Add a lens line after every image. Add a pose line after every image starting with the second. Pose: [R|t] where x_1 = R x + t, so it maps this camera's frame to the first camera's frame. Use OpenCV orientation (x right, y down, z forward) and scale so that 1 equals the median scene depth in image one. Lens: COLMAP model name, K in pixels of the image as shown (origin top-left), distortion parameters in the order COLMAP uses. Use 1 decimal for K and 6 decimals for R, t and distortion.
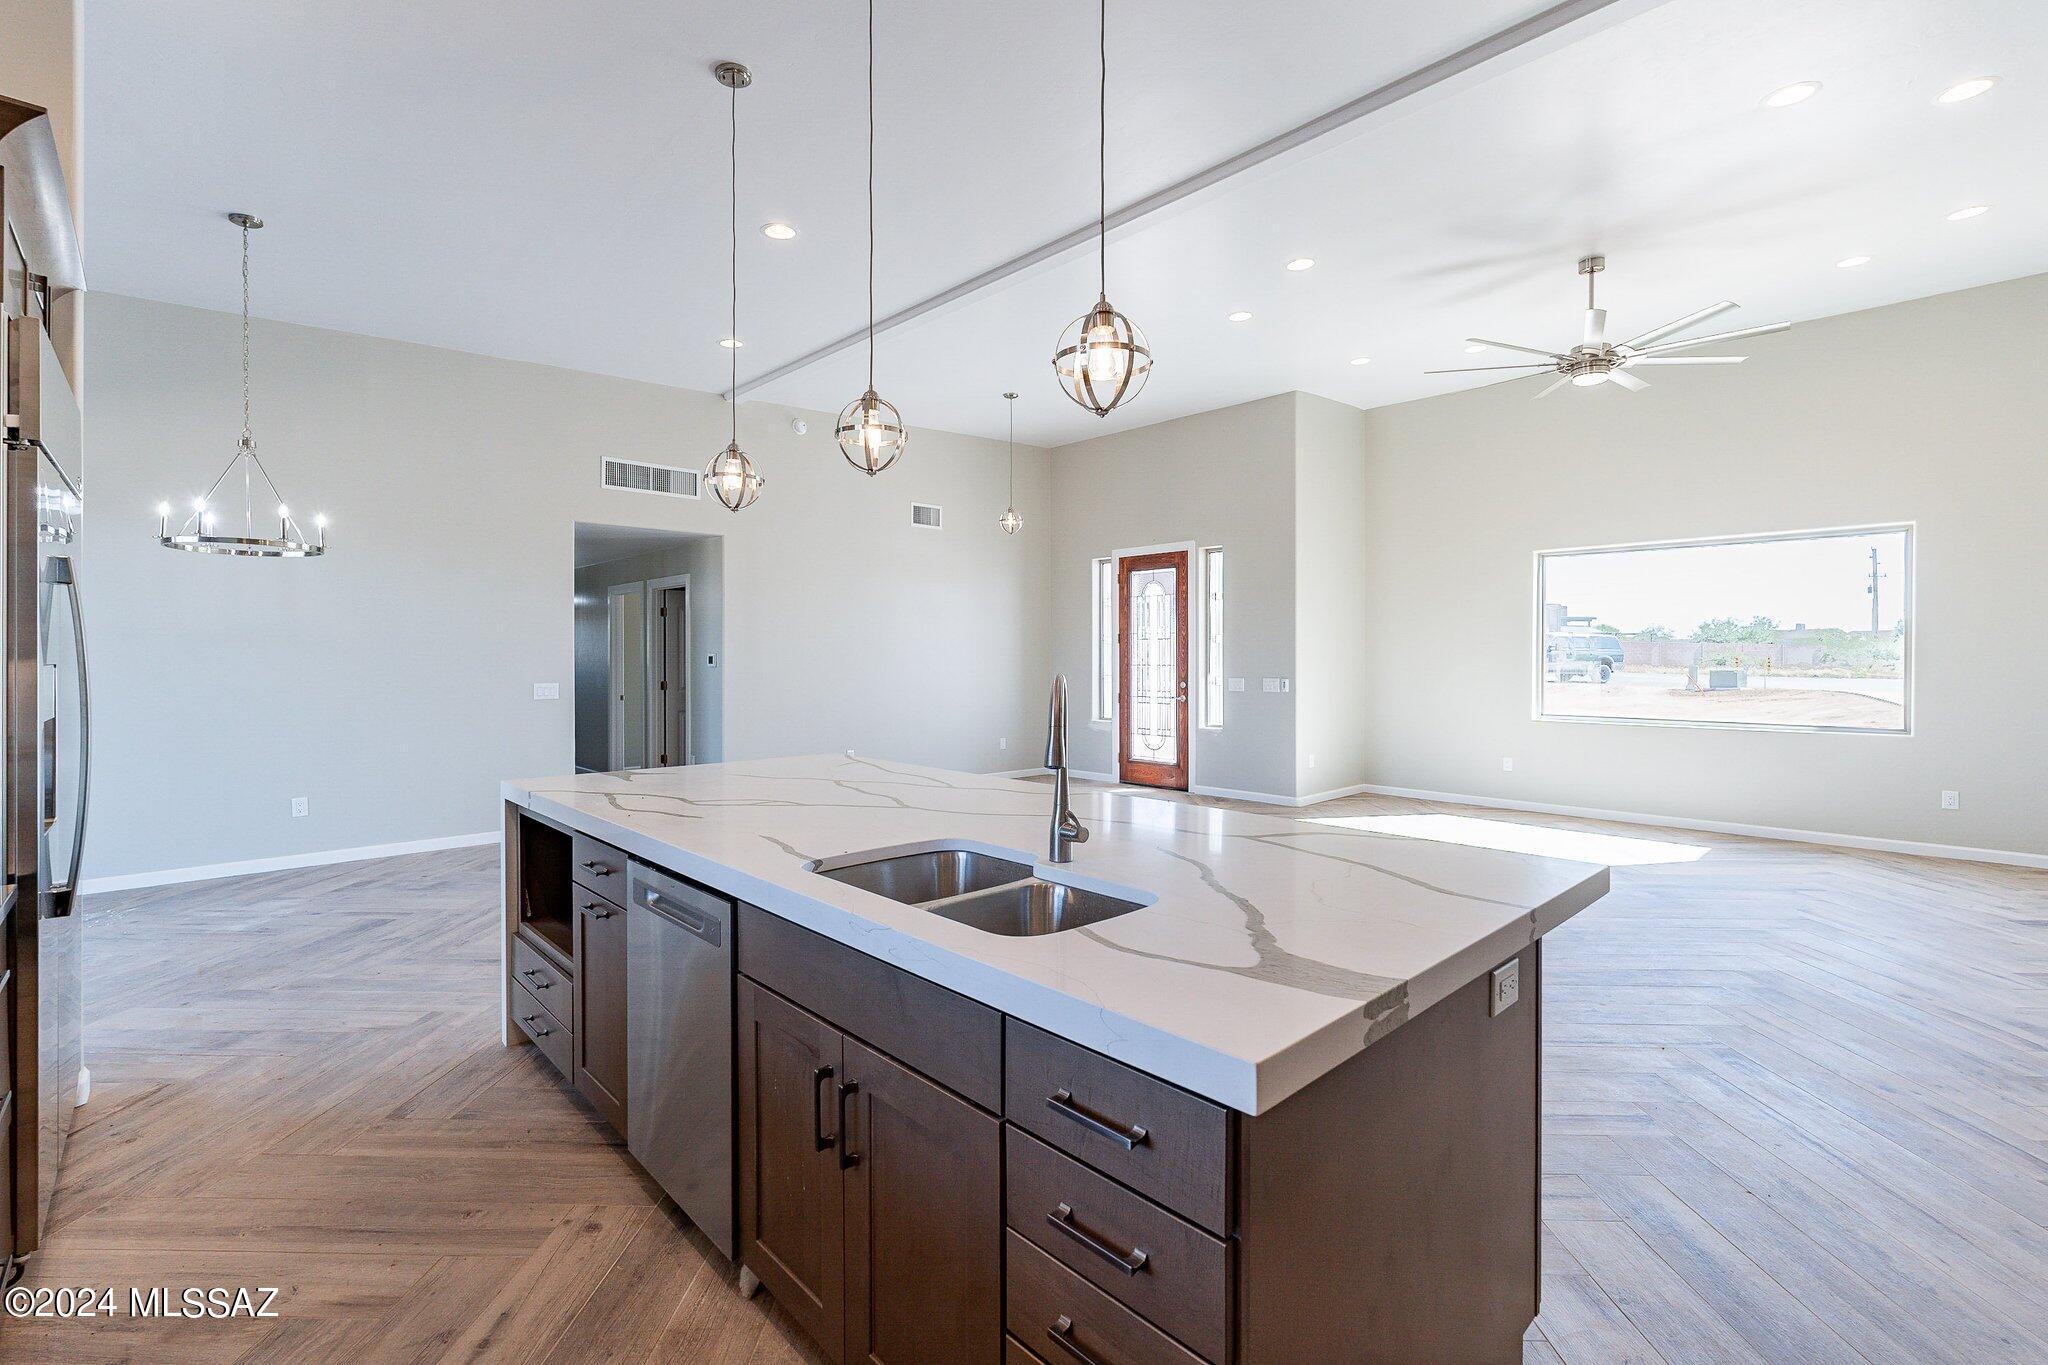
lens RADIAL K [[892.4, 0, 1013.1], [0, 892.4, 667.2], [0, 0, 1]] dist [-0.005818, 0.001841]
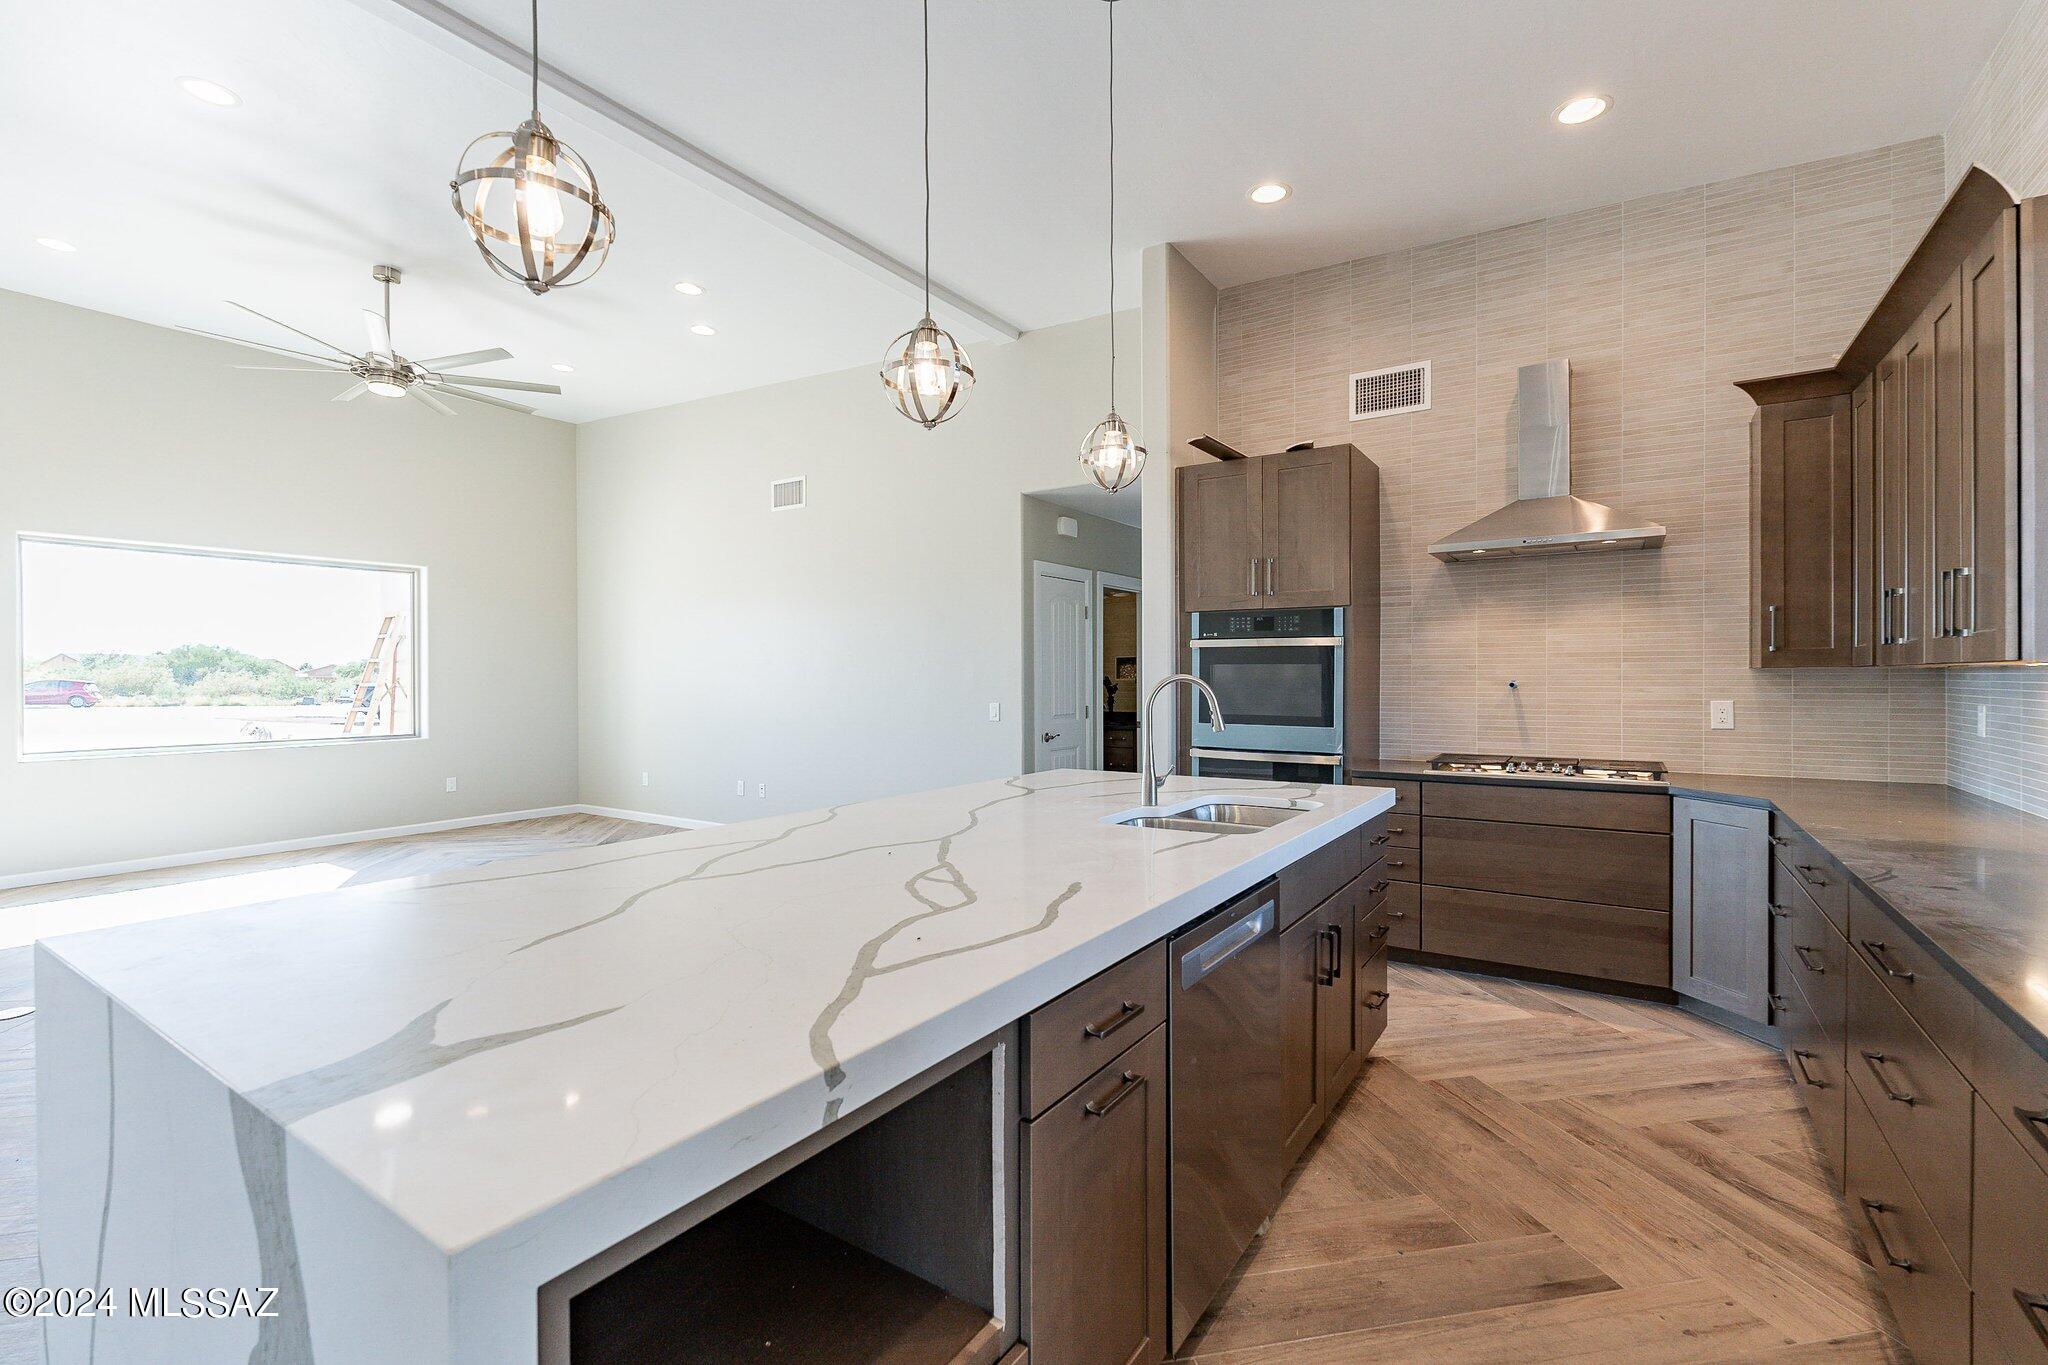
lens RADIAL K [[892.4, 0, 1020.5], [0, 892.4, 682.9], [0, 0, 1]] dist [-0.005818, 0.001841]
pose [[-0.216079, -0.004451, 0.976366, -0.462150], [0.015823, 0.999842, 0.008060, 0.002821], [-0.976248, 0.017190, -0.215974, 0.535824]]
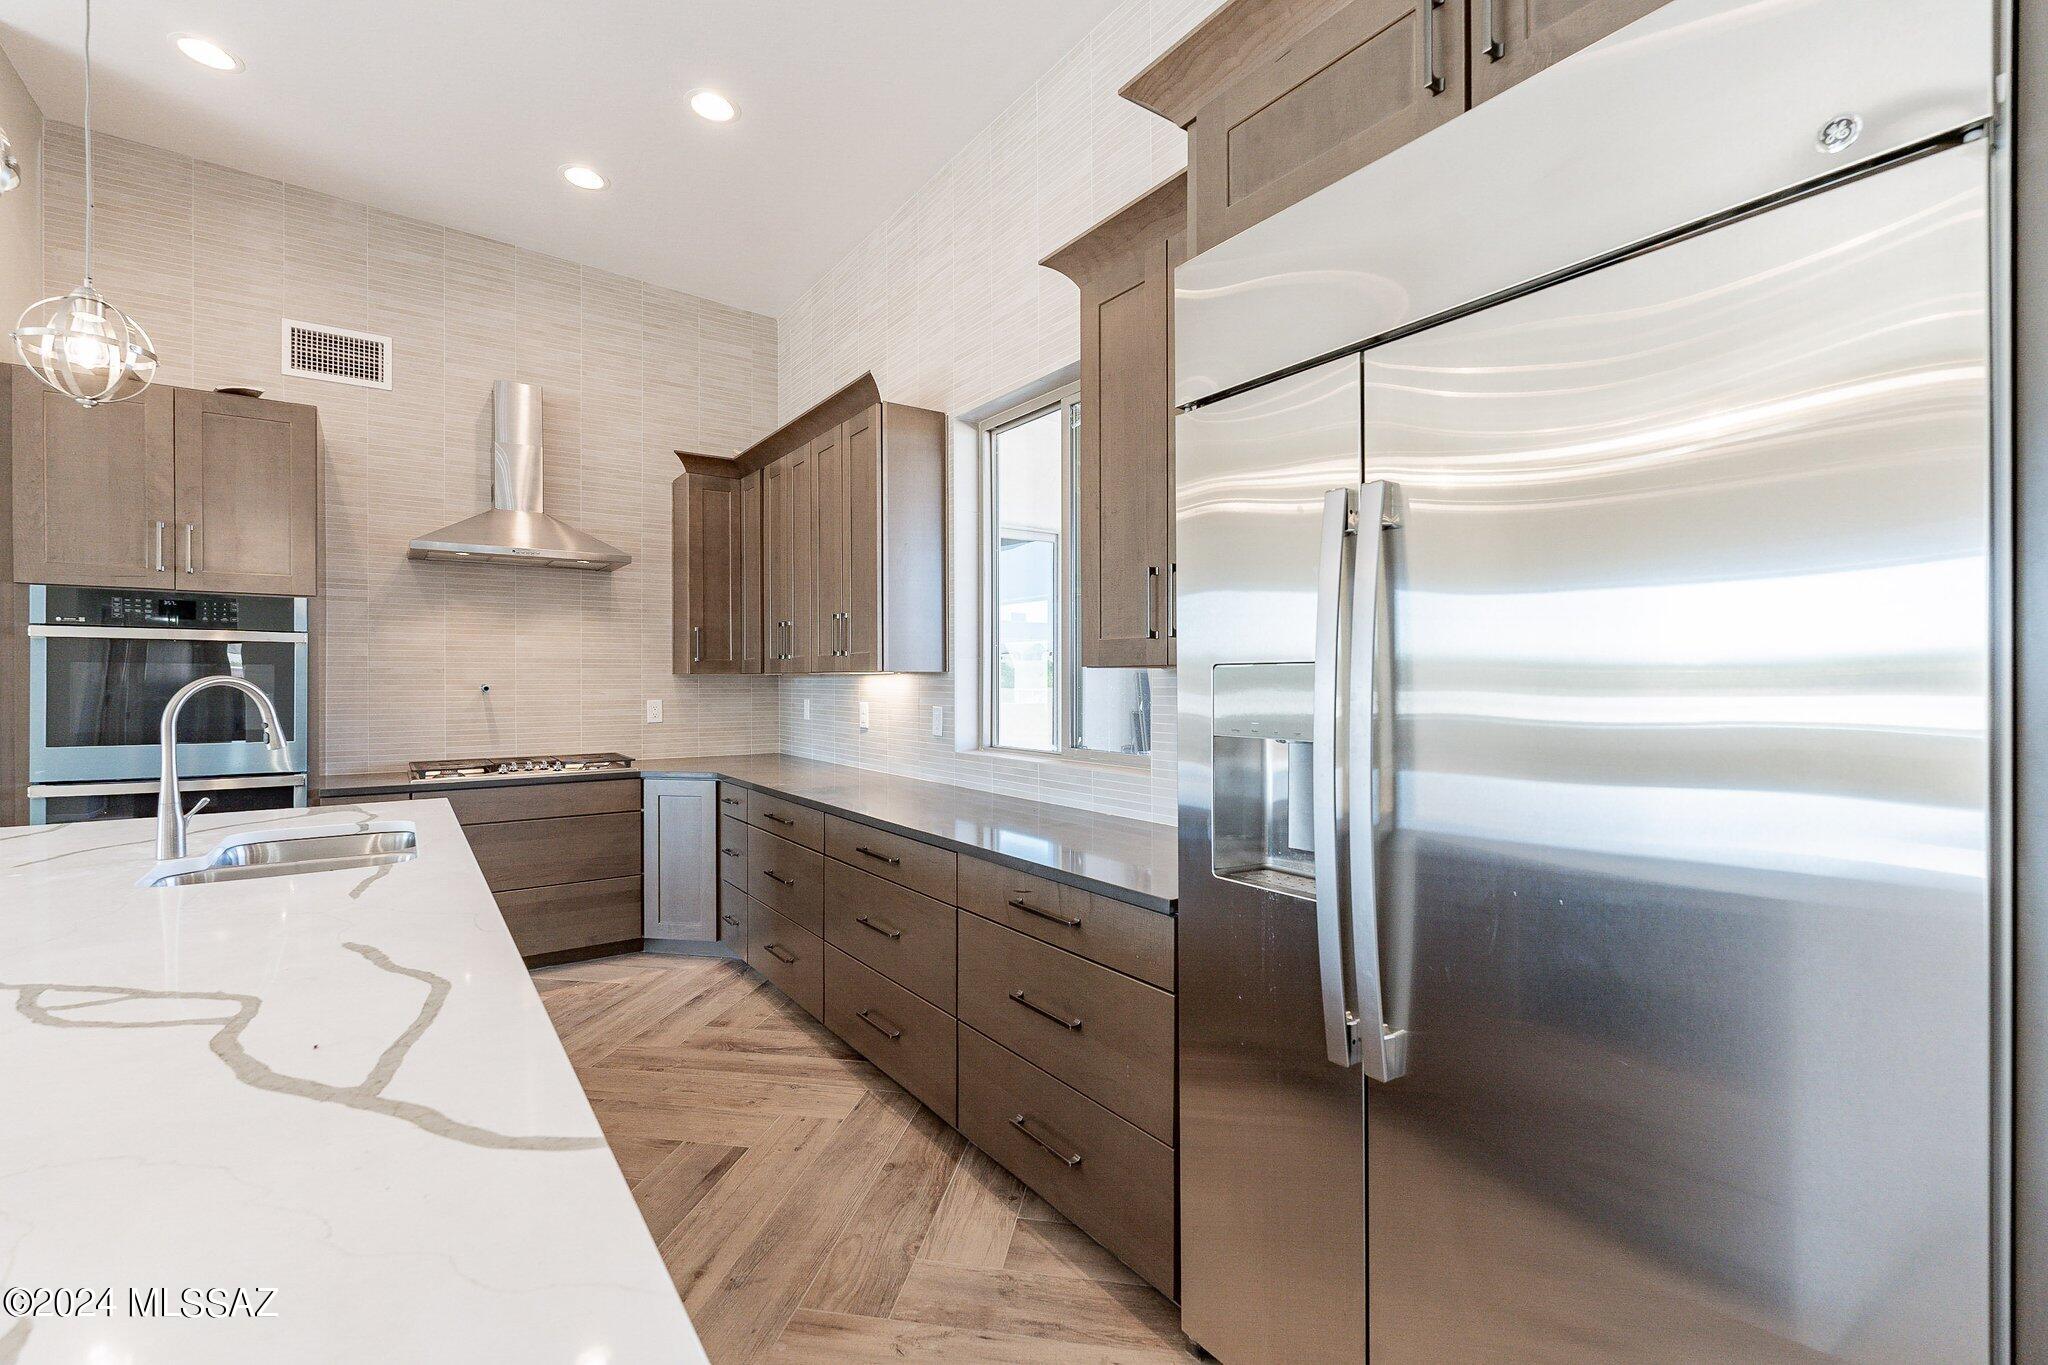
lens RADIAL K [[892.4, 0, 1013.2], [0, 892.4, 683.1], [0, 0, 1]] dist [-0.005818, 0.001841]
pose [[-0.988428, 0.000806, 0.151689, -0.376188], [0.003348, 0.999858, 0.016508, 0.001355], [-0.151654, 0.016825, -0.988290, 0.662541]]
